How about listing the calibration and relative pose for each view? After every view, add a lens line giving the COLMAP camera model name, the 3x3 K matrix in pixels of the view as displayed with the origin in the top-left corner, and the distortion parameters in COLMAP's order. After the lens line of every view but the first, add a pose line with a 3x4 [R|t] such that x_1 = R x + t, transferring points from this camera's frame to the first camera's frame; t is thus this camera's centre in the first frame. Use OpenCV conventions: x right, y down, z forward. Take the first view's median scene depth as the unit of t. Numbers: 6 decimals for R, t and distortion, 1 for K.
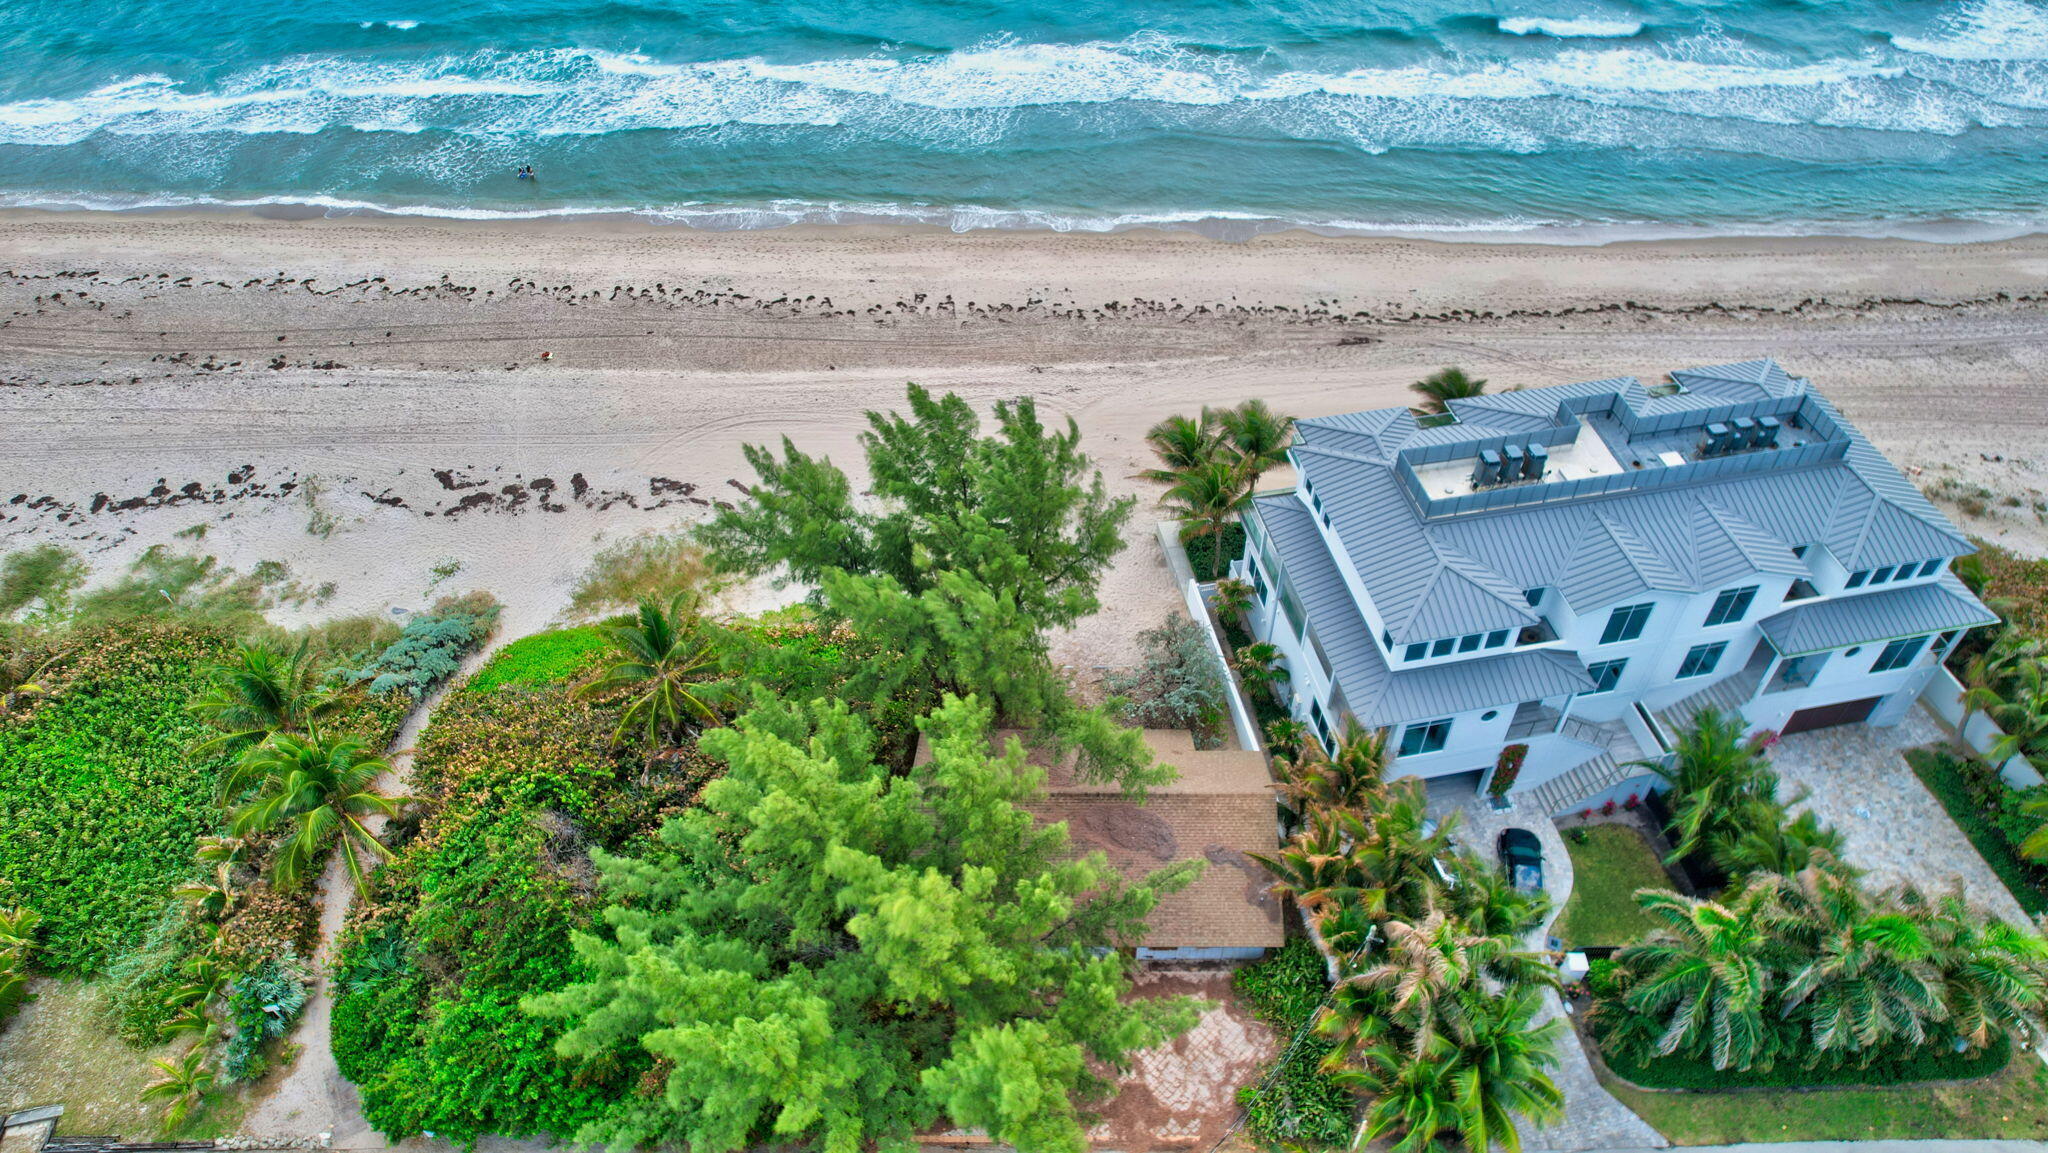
lens RADIAL K [[1311.3, 0, 1032.5], [0, 1311.3, 587.3], [0, 0, 1]] dist [-0.079613, 0.070750]
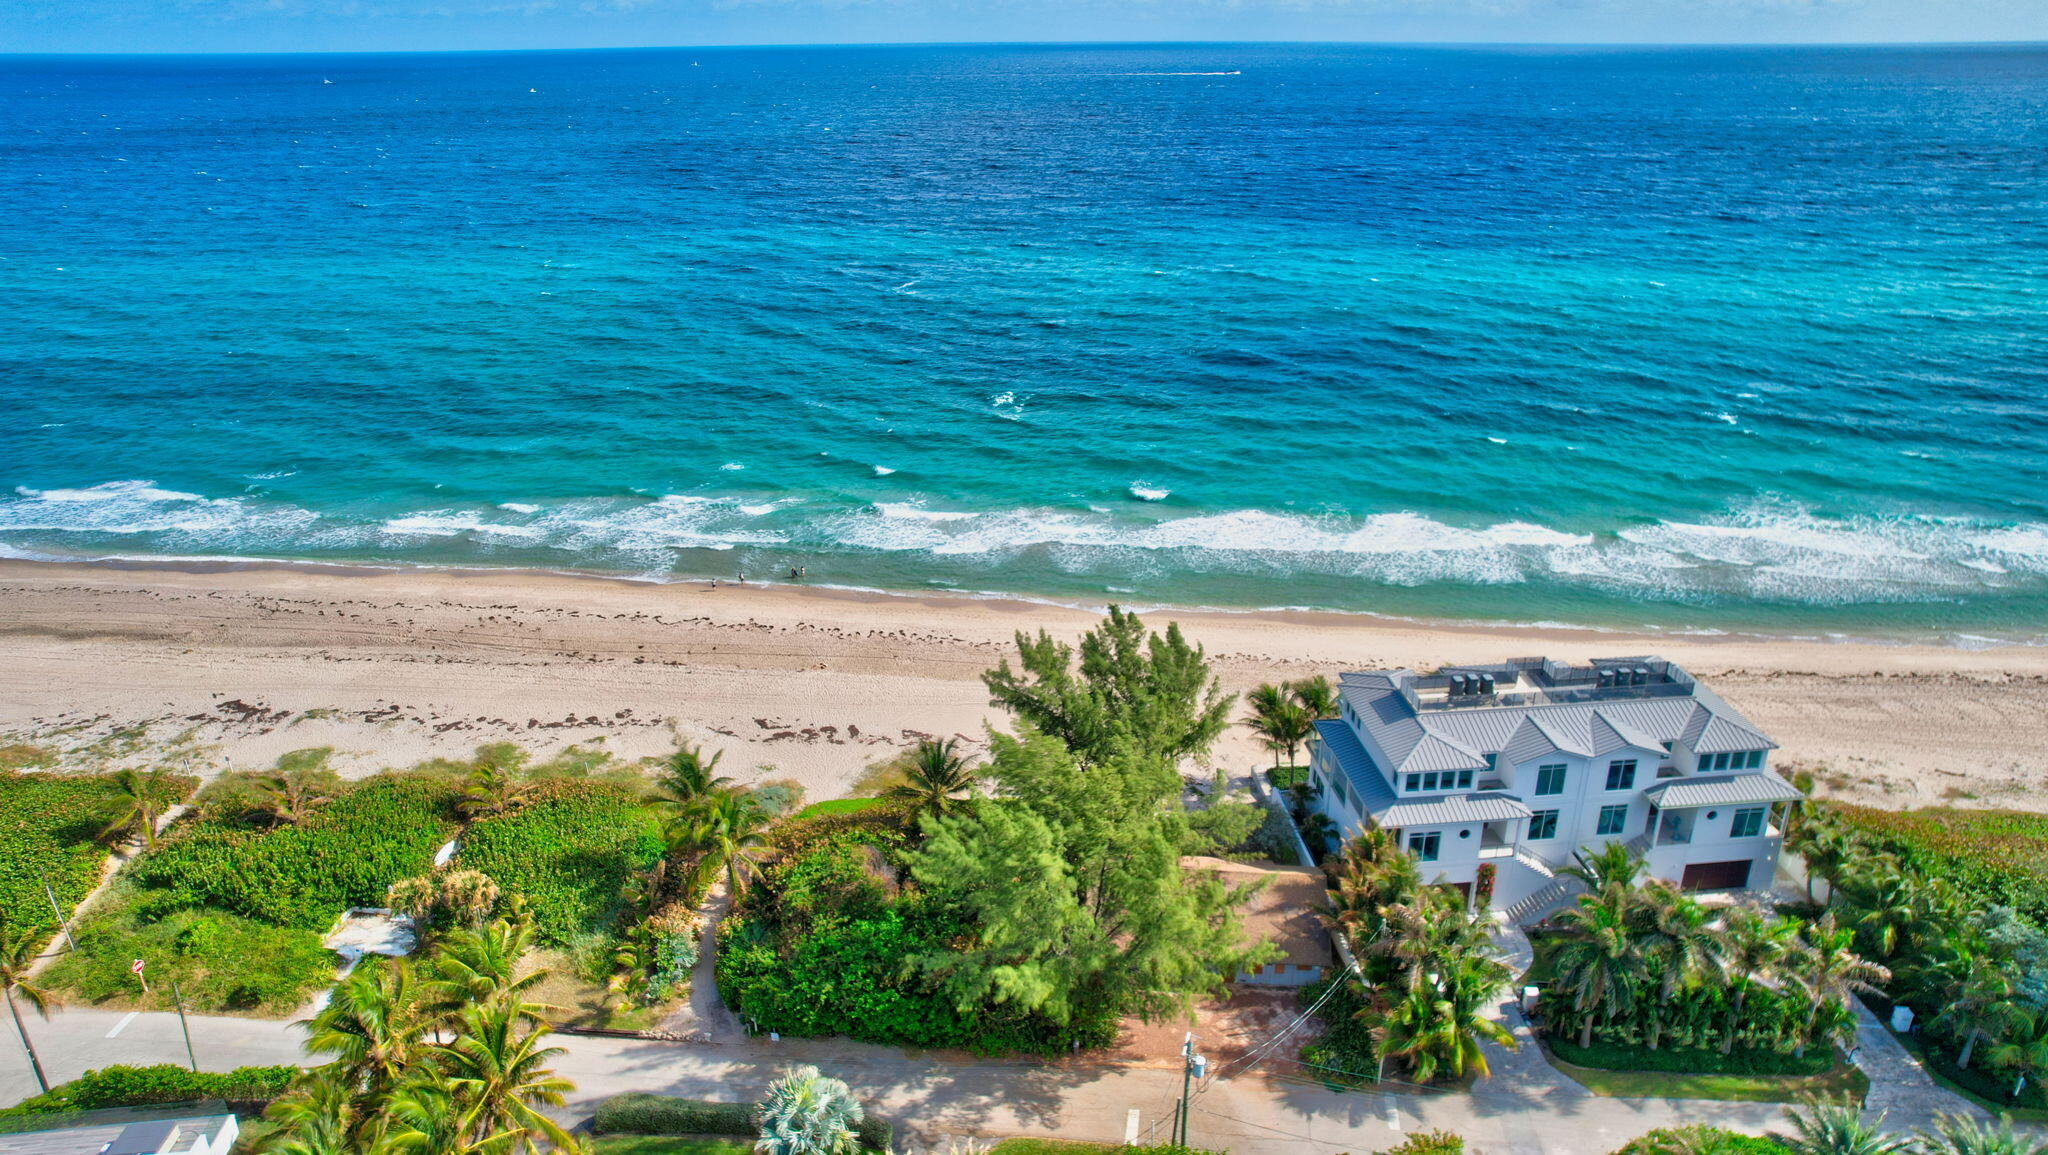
lens RADIAL K [[1316.4, 0, 1032.6], [0, 1316.4, 576.1], [0, 0, 1]] dist [-0.084937, 0.079424]
pose [[0.995831, 0.039321, -0.082311, -0.043685], [-0.068732, 0.916695, -0.393632, 0.432873], [0.059976, 0.397648, 0.915576, -0.539503]]
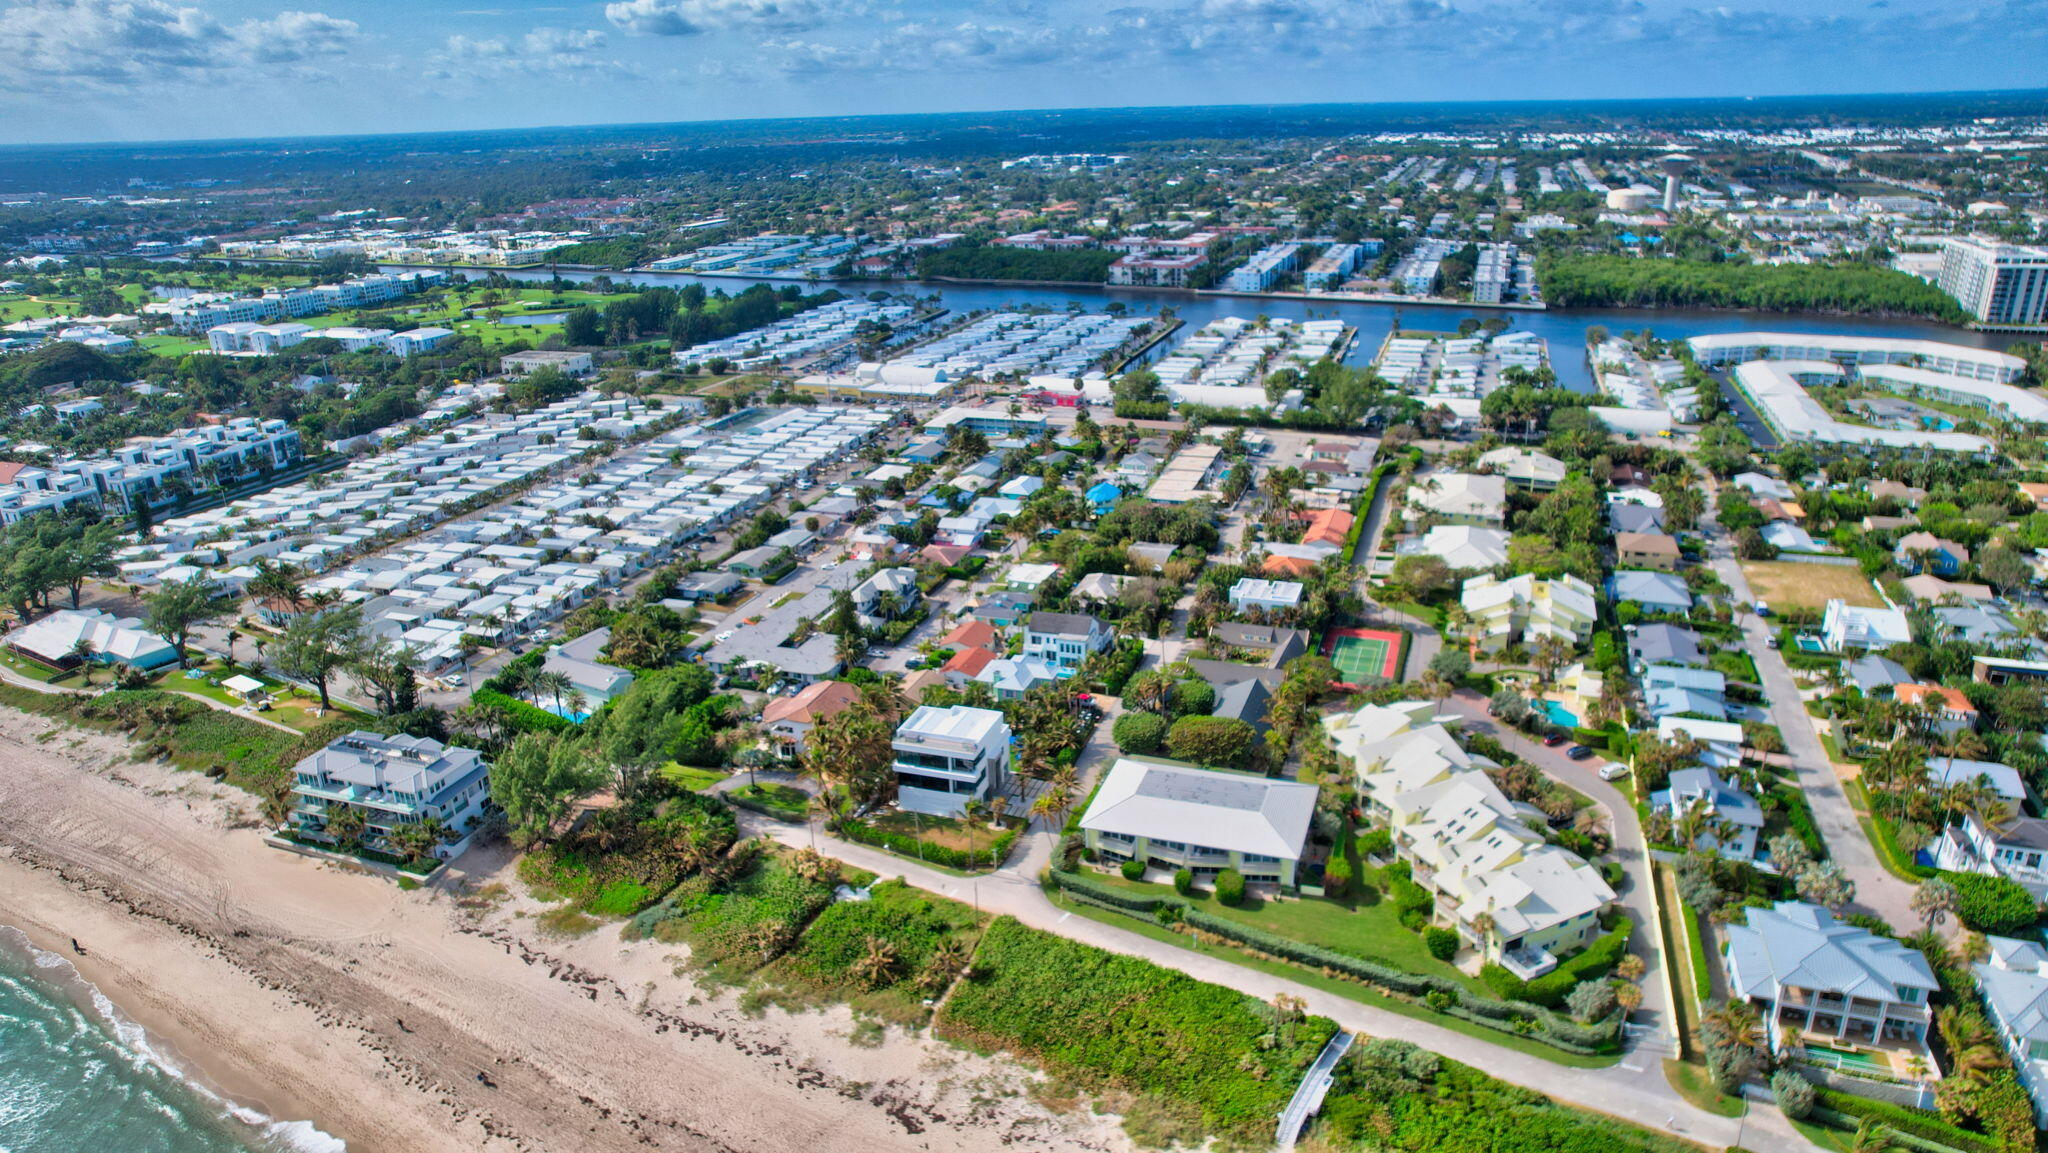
lens RADIAL K [[1311.3, 0, 1032.5], [0, 1311.3, 587.3], [0, 0, 1]] dist [-0.079613, 0.070750]
pose [[-0.864169, -0.143704, 0.482245, -2.701795], [0.385562, 0.426724, 0.818076, -2.474925], [-0.323346, 0.892892, -0.313355, 1.102382]]
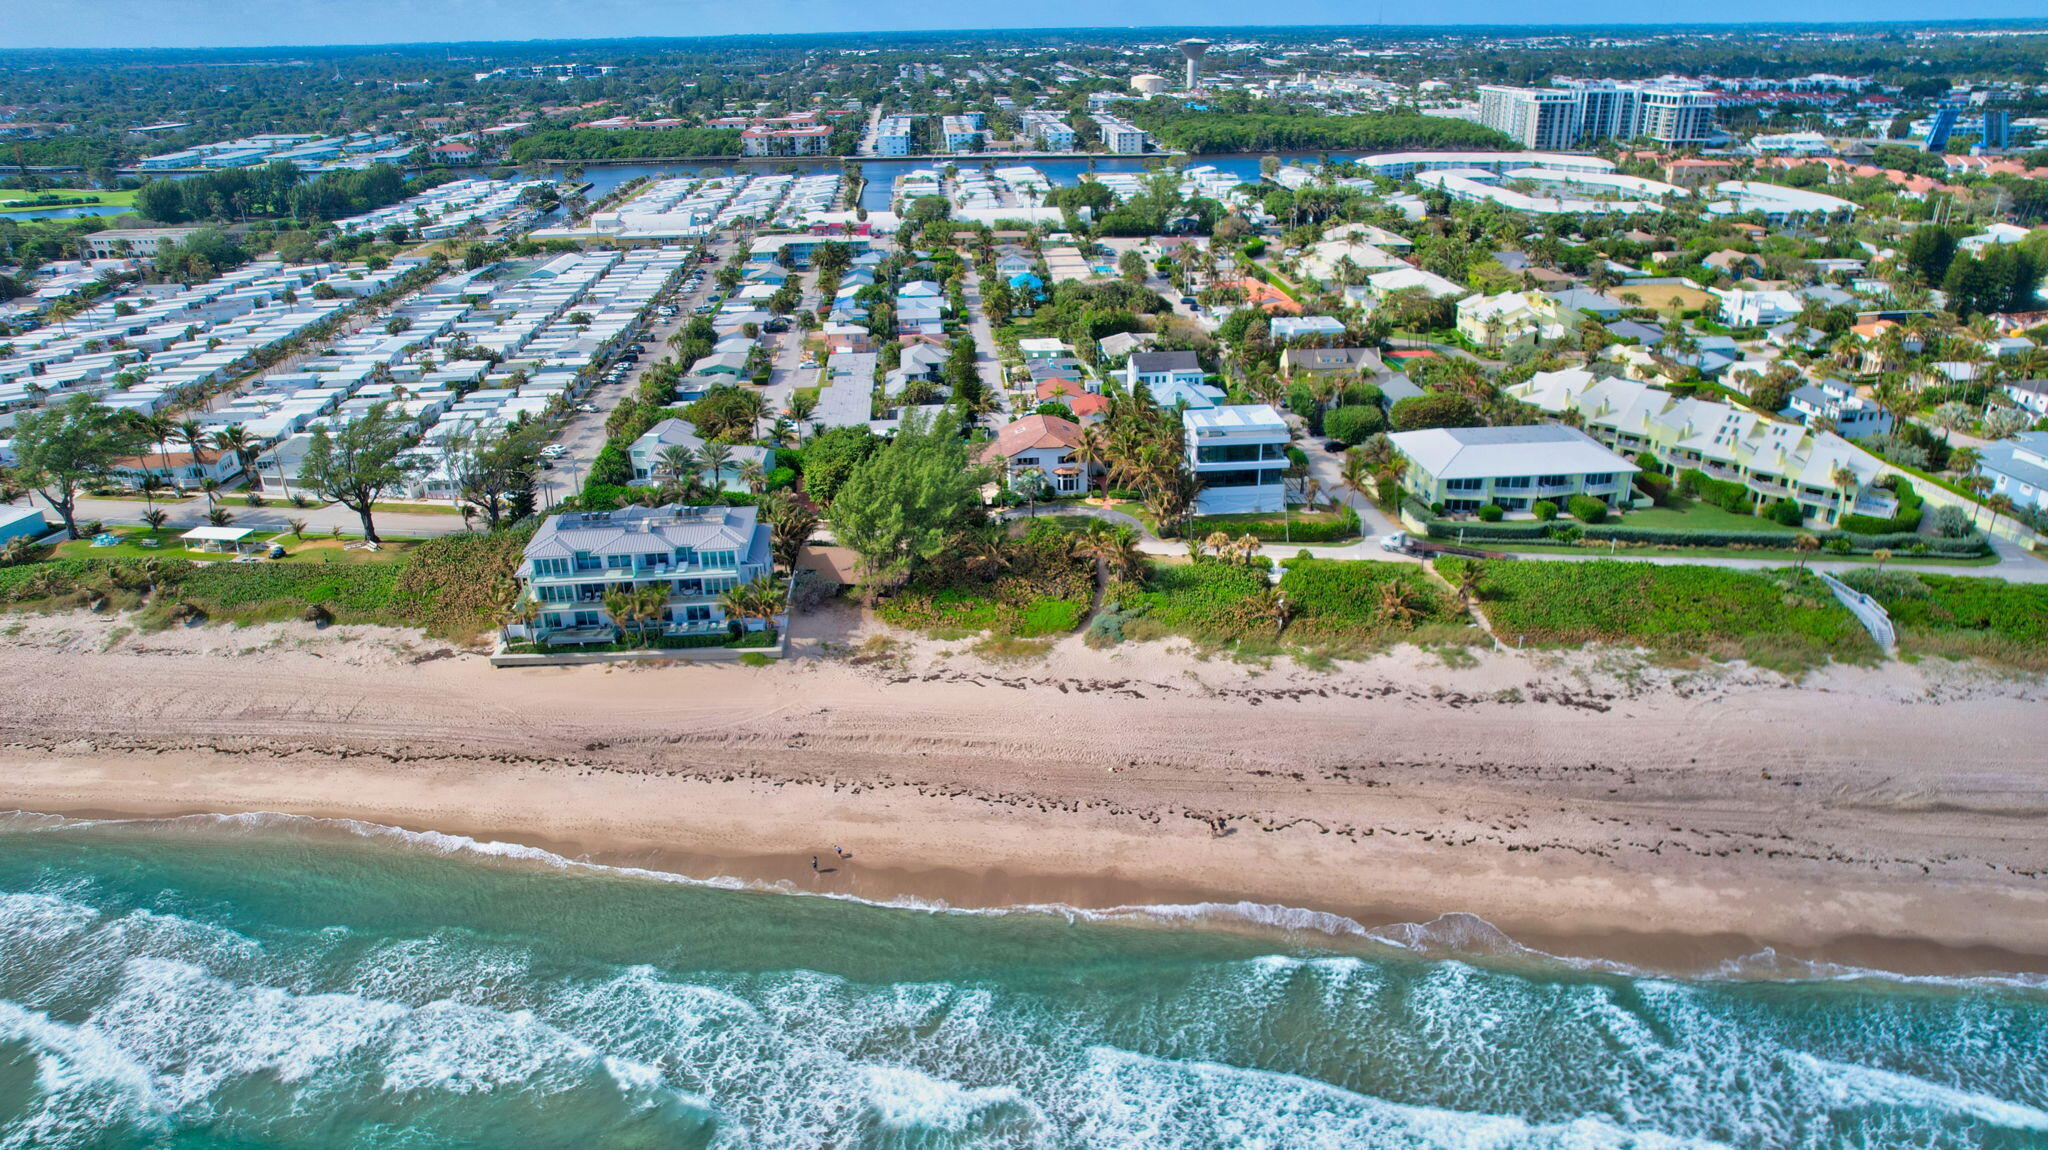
lens RADIAL K [[1308.7, 0, 1033.3], [0, 1308.7, 587.3], [0, 0, 1]] dist [-0.084670, 0.080550]
pose [[-0.993900, -0.019733, 0.108504, -0.669331], [0.094736, 0.350915, 0.931603, -2.509789], [-0.056459, 0.936199, -0.346905, 2.006154]]
